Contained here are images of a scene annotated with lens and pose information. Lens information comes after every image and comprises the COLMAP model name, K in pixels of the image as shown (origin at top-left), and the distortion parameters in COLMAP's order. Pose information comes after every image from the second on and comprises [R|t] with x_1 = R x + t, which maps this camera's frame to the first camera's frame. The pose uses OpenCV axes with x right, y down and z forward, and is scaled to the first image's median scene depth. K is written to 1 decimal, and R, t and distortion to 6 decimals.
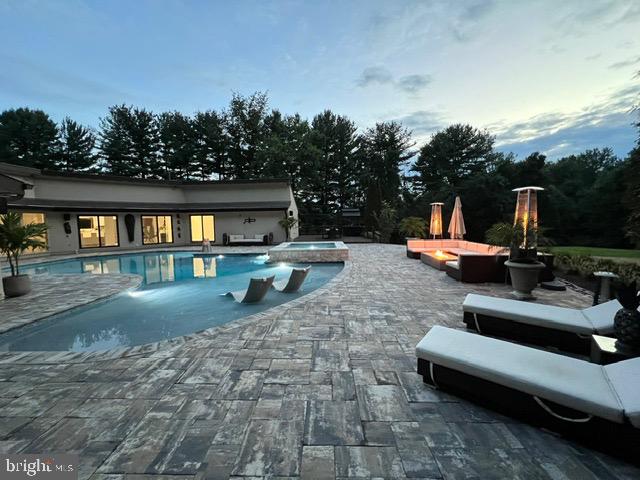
lens RADIAL K [[255.0, 0, 316.5], [0, 255.0, 236.4], [0, 0, 1]] dist [-0.000990, 0.000042]
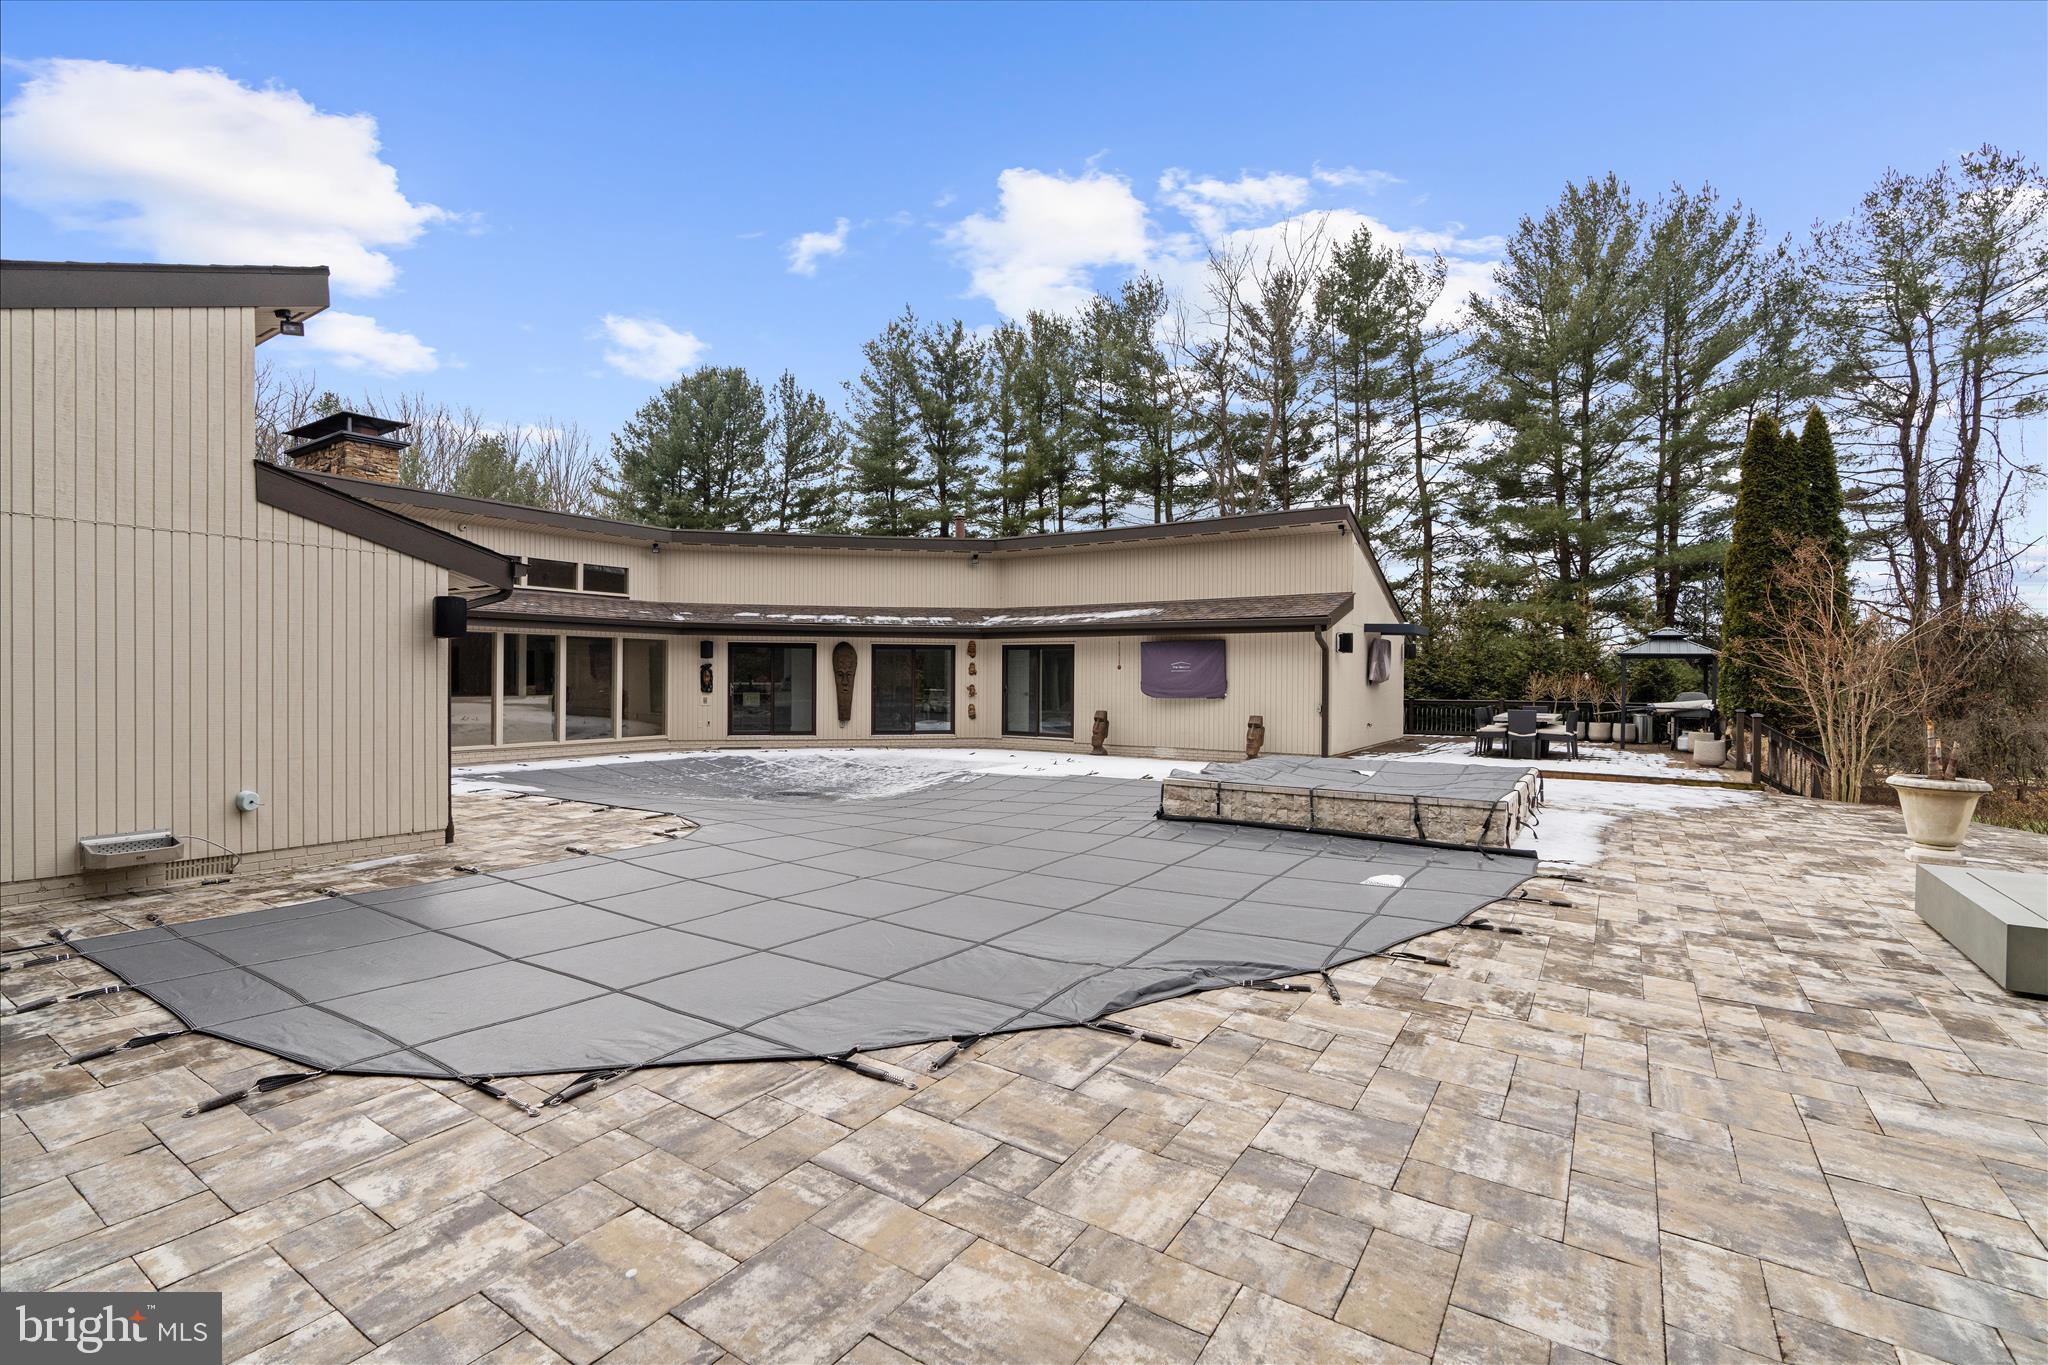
lens RADIAL K [[931.4, 0, 968.0], [0, 931.4, 655.1], [0, 0, 1]] dist [-0.013621, 0.004609]
pose [[0.845946, 0.011890, -0.533137, 0.405028], [-0.053810, 0.996552, -0.063156, -0.004654], [0.530547, 0.082115, 0.843669, 0.267878]]
